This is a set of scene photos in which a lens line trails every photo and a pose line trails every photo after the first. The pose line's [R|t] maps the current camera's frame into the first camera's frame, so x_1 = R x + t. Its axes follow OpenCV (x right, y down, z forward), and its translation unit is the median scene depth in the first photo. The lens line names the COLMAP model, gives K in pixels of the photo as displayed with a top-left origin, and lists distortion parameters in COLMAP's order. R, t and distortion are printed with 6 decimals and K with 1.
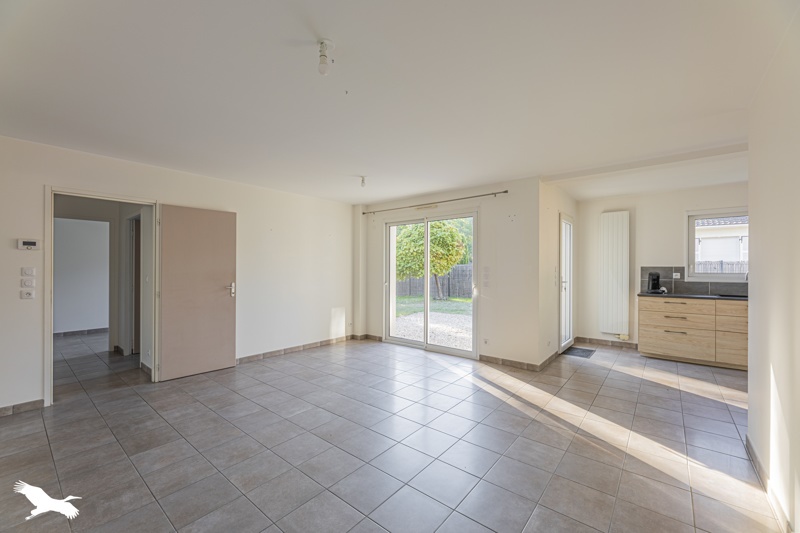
lens RADIAL K [[328.6, 0, 399.6], [0, 328.6, 265.5], [0, 0, 1]] dist [0.000212, 0.000004]
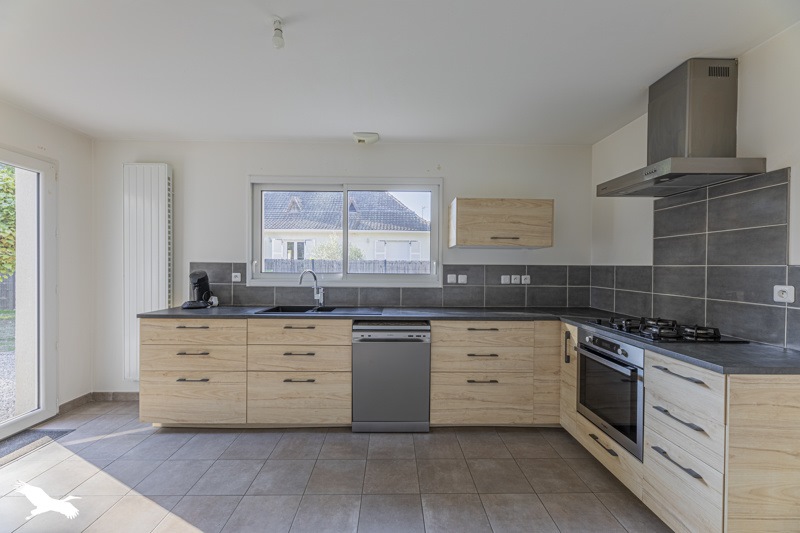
lens RADIAL K [[328.6, 0, 396.9], [0, 328.6, 268.6], [0, 0, 1]] dist [0.000212, 0.000004]
pose [[0.751436, 0.001615, 0.659804, 0.665480], [-0.013009, 0.999839, 0.012368, 0.003047], [-0.659678, -0.017877, 0.751336, 0.328925]]
